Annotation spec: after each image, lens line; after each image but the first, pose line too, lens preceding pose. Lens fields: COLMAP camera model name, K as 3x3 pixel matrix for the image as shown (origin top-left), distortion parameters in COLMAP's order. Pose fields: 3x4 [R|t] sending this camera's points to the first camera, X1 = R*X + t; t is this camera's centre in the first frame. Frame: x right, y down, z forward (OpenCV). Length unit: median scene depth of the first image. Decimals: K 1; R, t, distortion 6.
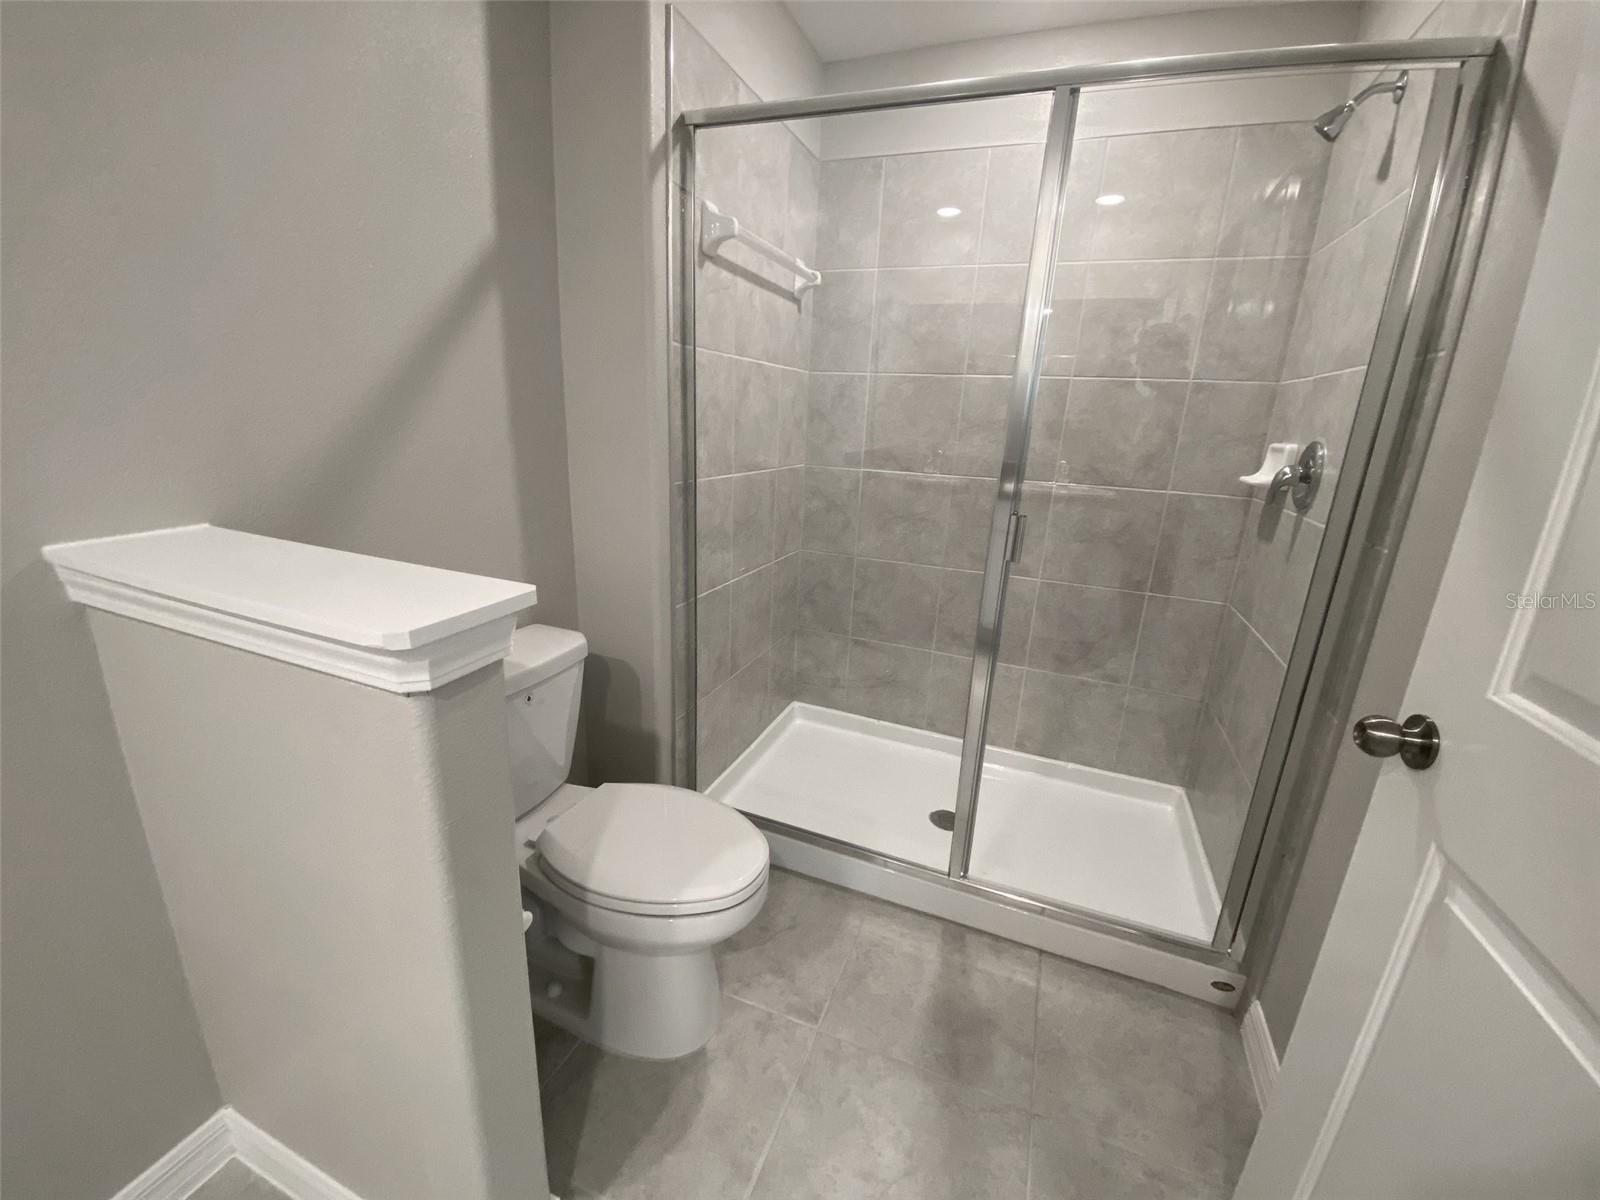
lens RADIAL K [[654.1, 0, 792.0], [0, 654.1, 601.4], [0, 0, 1]] dist [0.006083, -0.014120]
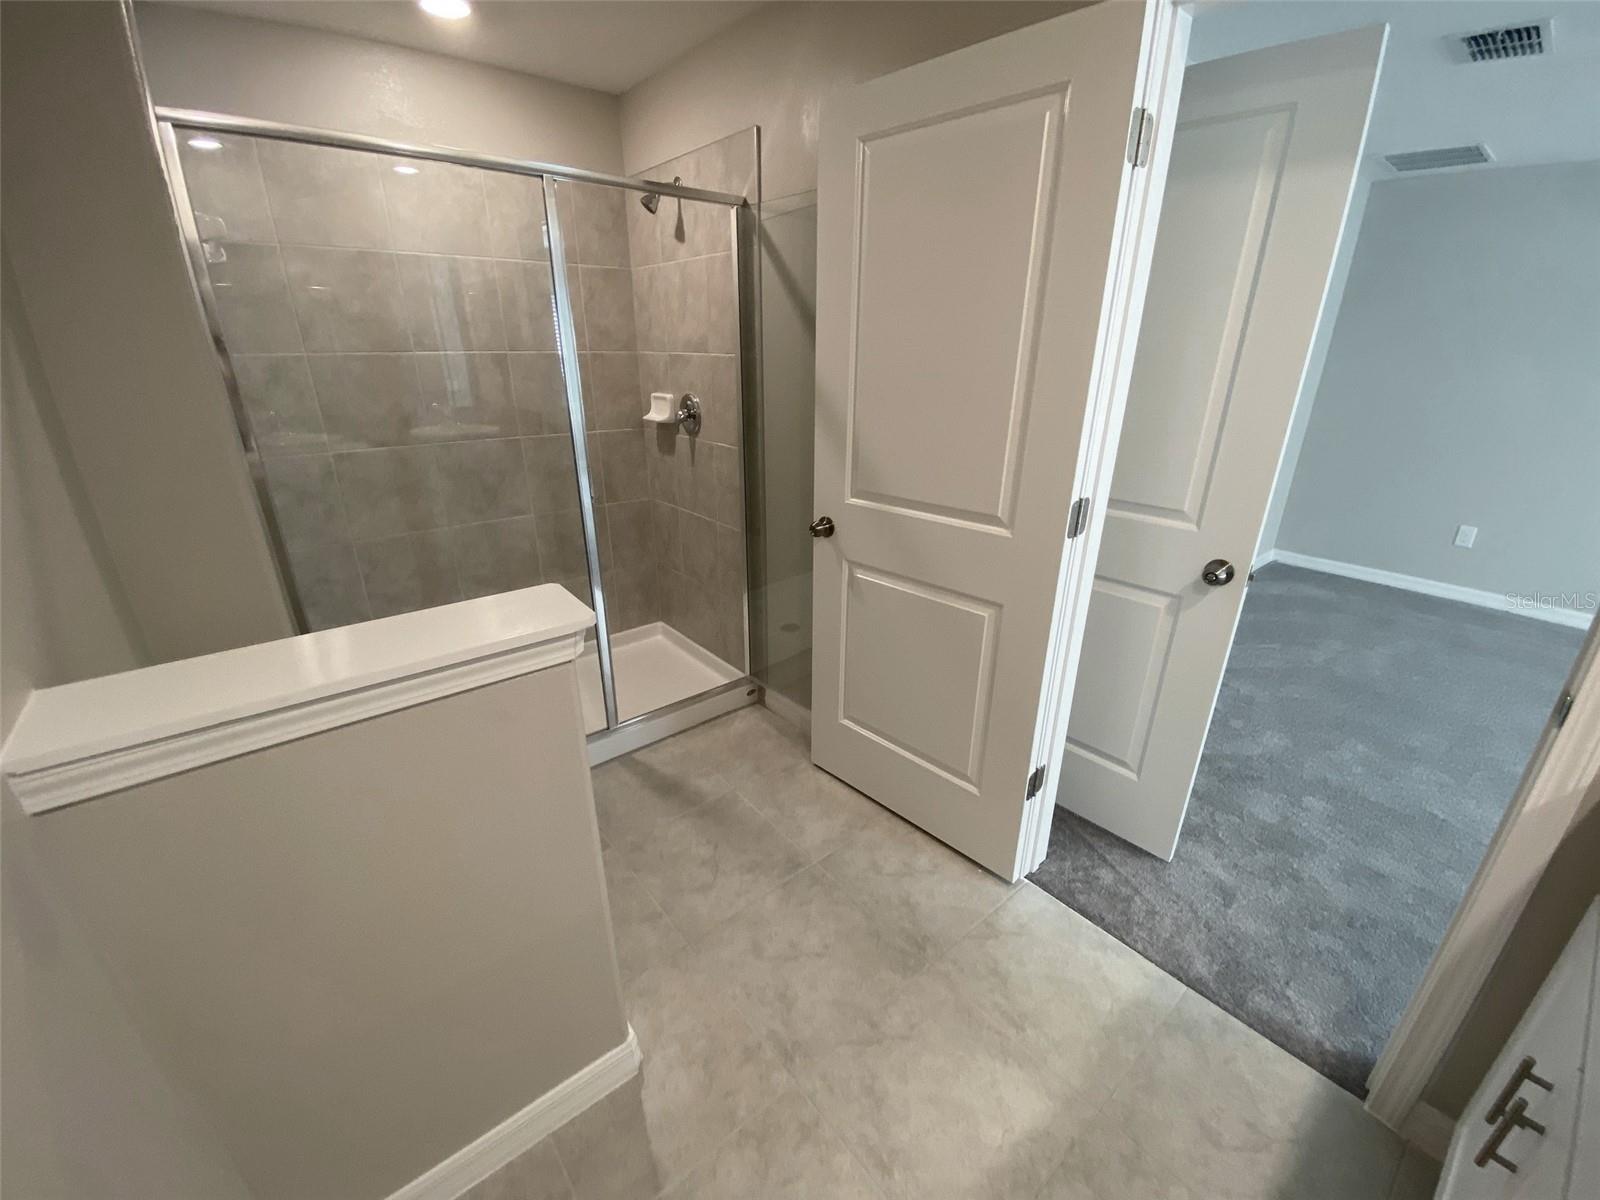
lens RADIAL K [[654.1, 0, 809.7], [0, 654.1, 623.9], [0, 0, 1]] dist [0.006083, -0.014120]
pose [[0.458252, -0.388761, 0.799293, -0.577977], [0.255992, 0.918895, 0.300166, -0.101365], [-0.851160, 0.067061, 0.520605, -0.126925]]
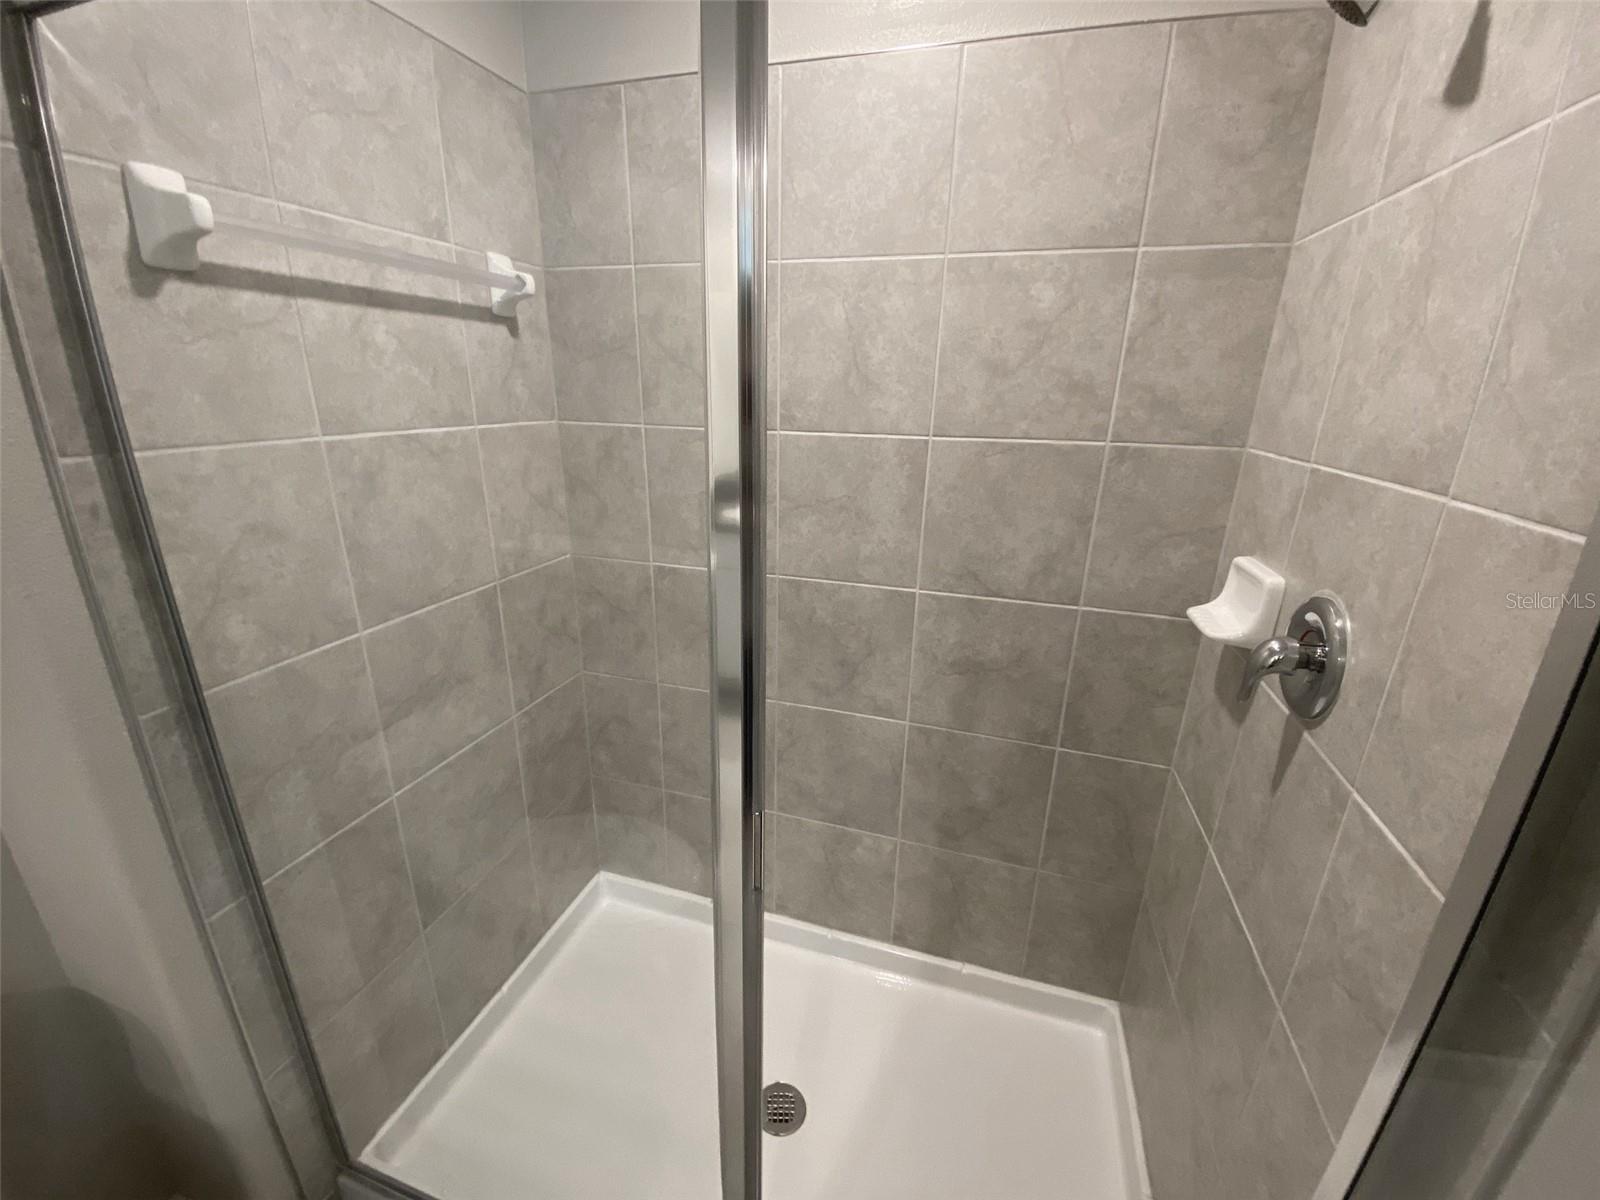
lens RADIAL K [[654.1, 0, 797.0], [0, 654.1, 600.7], [0, 0, 1]] dist [0.006083, -0.014120]
pose [[0.995376, -0.056904, 0.077380, 0.266480], [0.053500, 0.997536, 0.045384, -0.243794], [-0.079772, -0.041034, 0.995968, 0.407863]]
